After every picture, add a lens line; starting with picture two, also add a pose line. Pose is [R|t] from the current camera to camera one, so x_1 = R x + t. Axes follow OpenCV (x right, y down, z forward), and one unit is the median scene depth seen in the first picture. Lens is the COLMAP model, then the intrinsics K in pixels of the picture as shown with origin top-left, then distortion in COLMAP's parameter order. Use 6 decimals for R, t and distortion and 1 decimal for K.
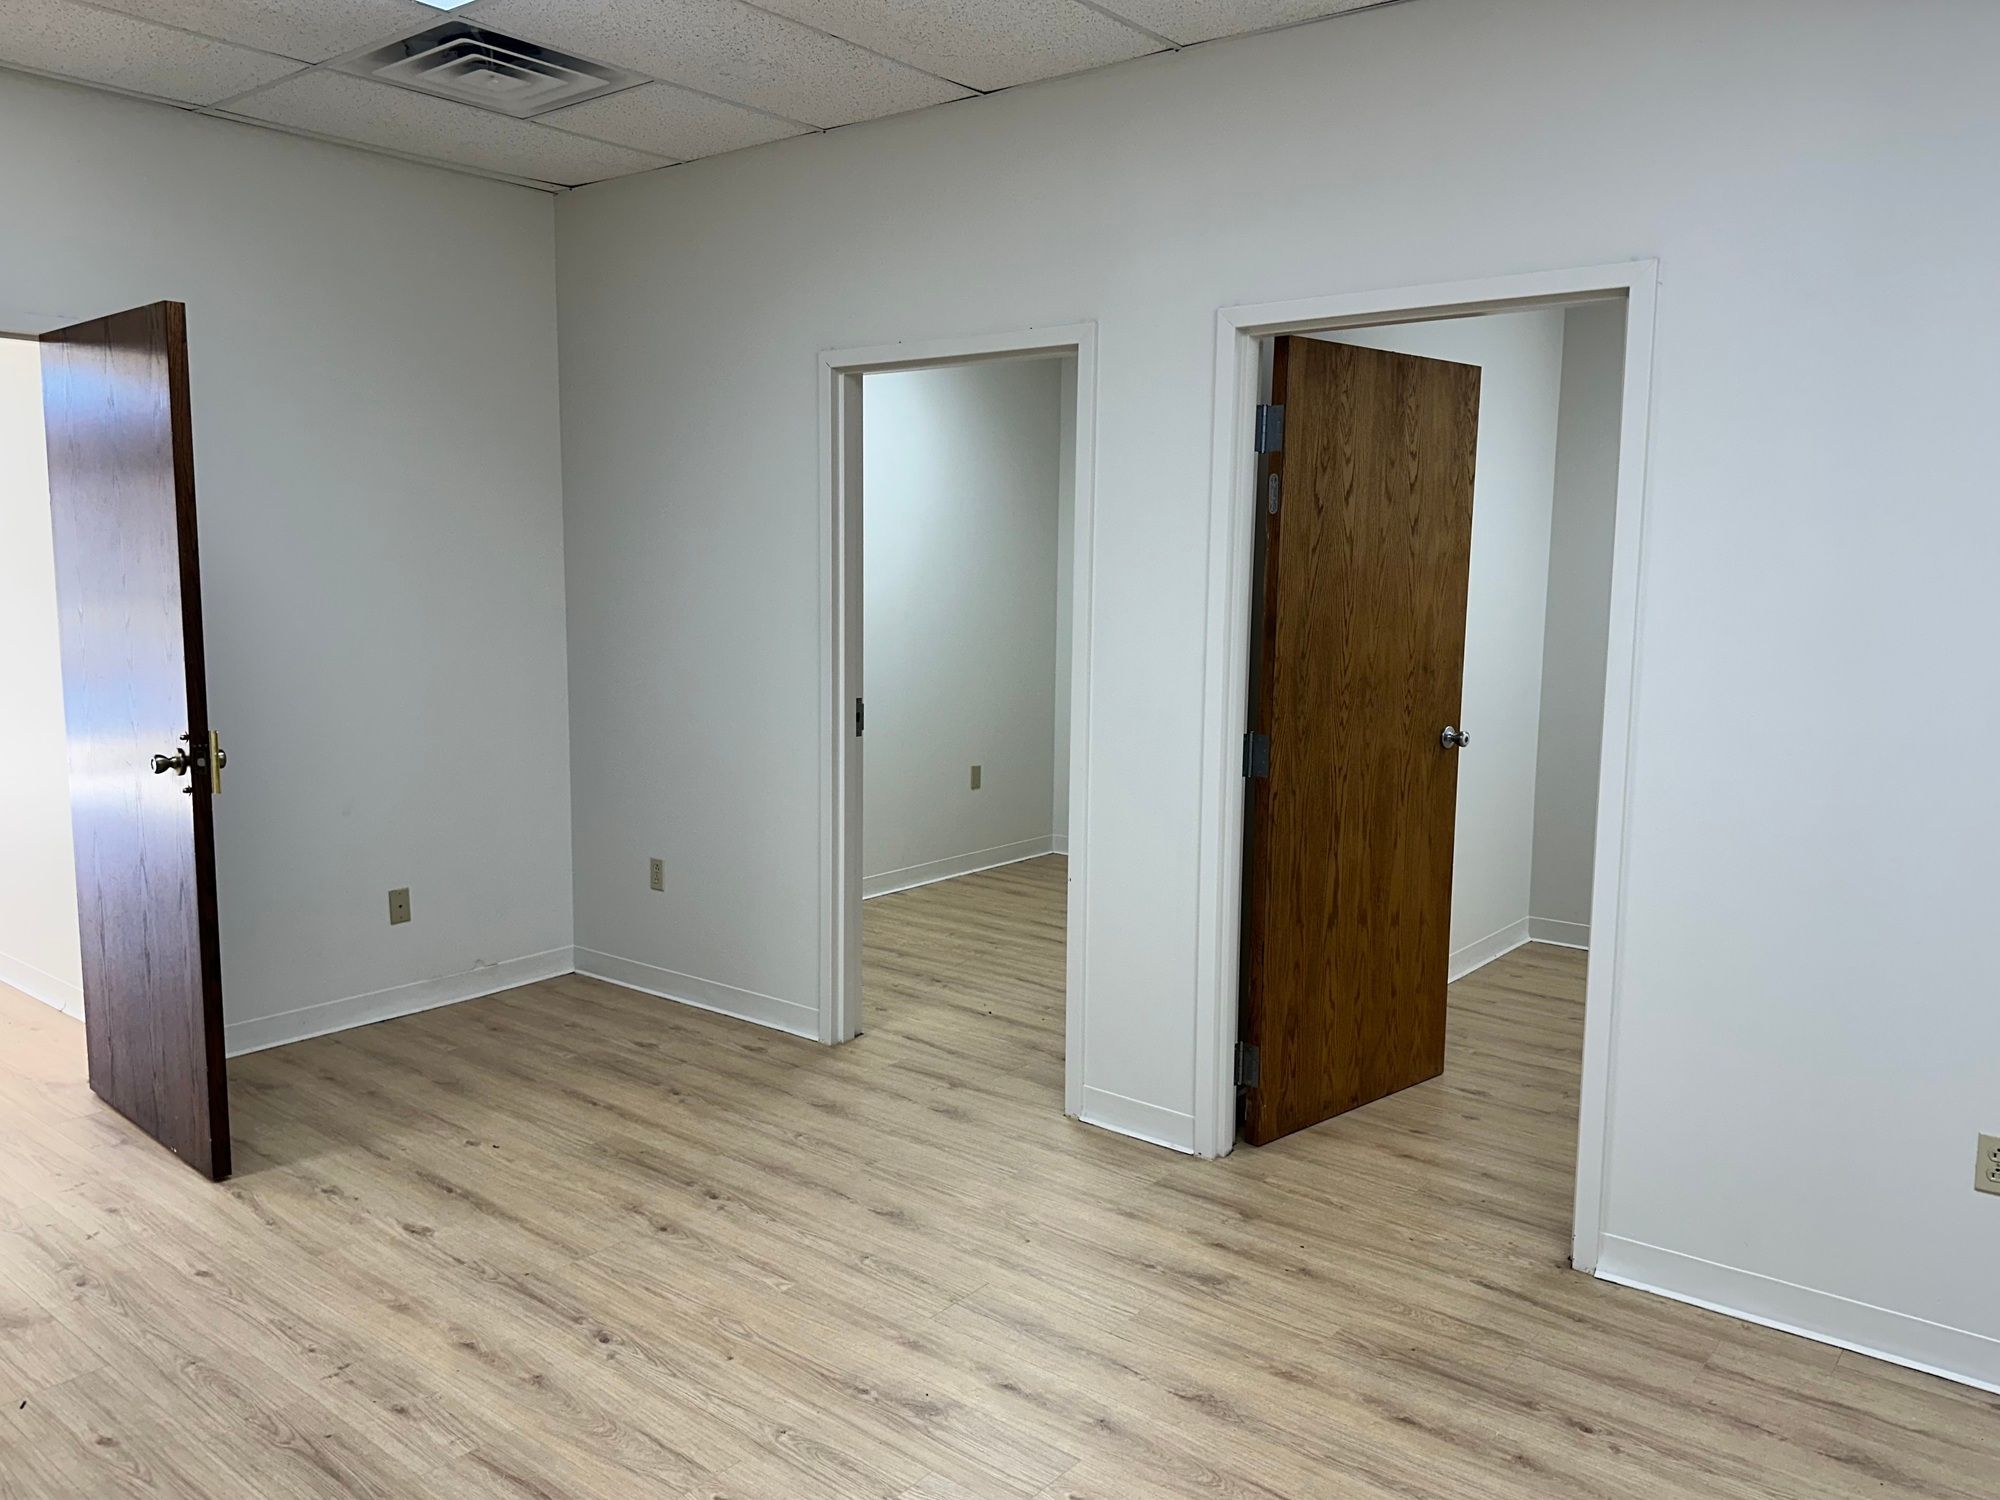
lens RADIAL K [[1446.9, 0, 1000.0], [0, 1446.9, 750.0], [0, 0, 1]] dist [0.040571, -0.050138]
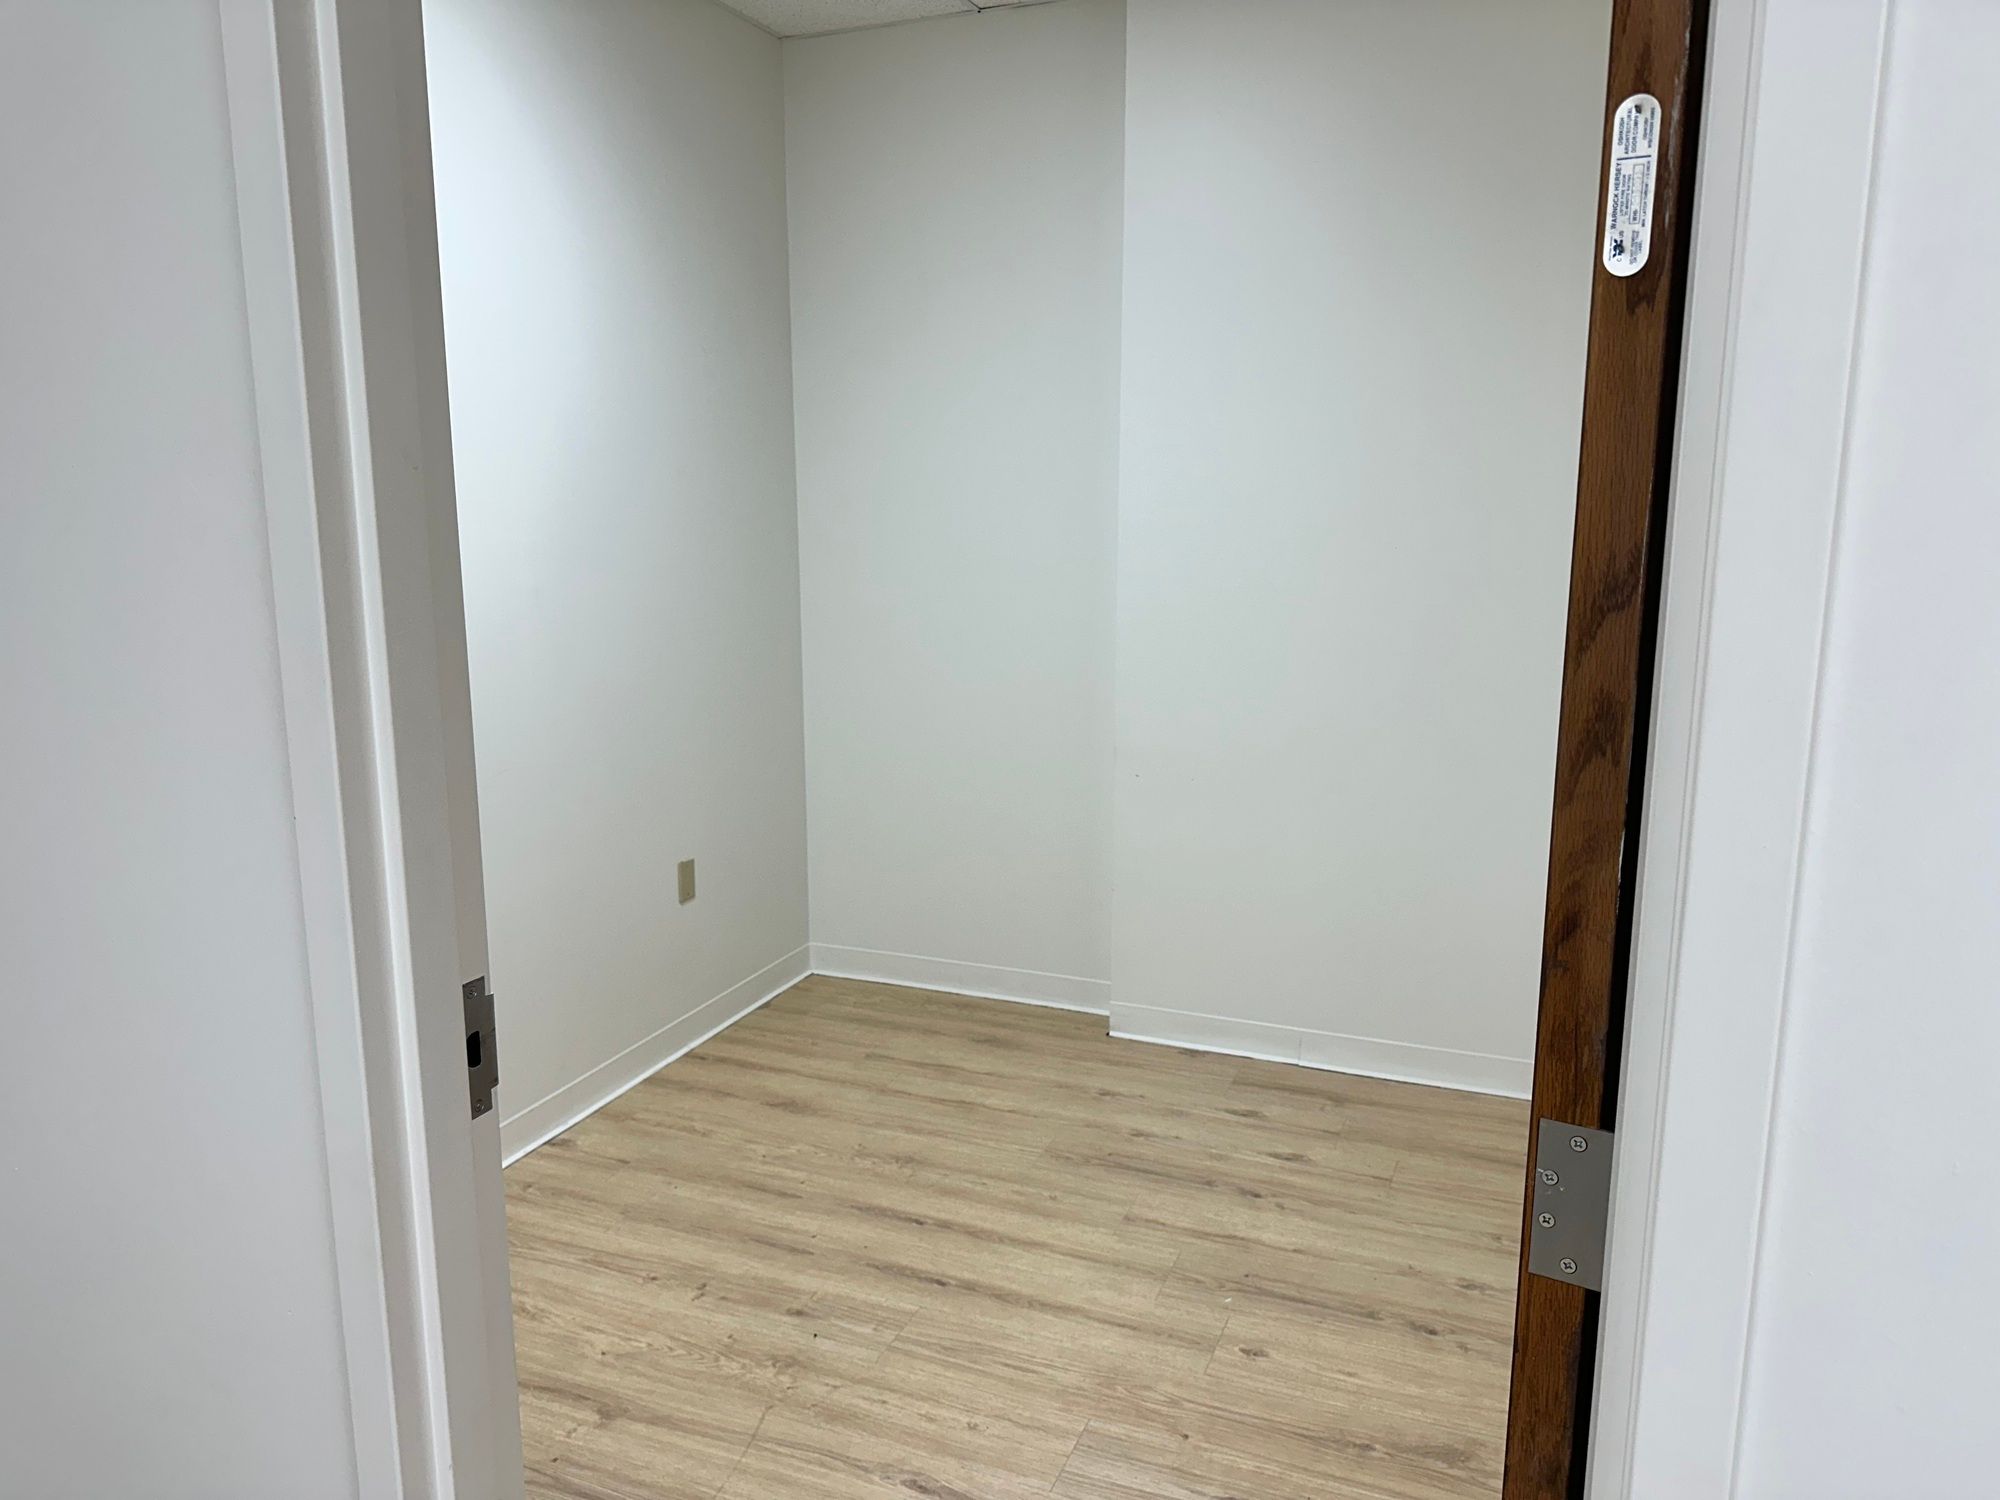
lens RADIAL K [[1434.7, 0, 1000.0], [0, 1434.7, 750.0], [0, 0, 1]] dist [0.045004, 0.003458]
pose [[0.961734, -0.063941, 0.266419, -0.048534], [0.050735, 0.997132, 0.056167, -0.060241], [-0.269246, -0.040501, 0.962219, 0.483318]]
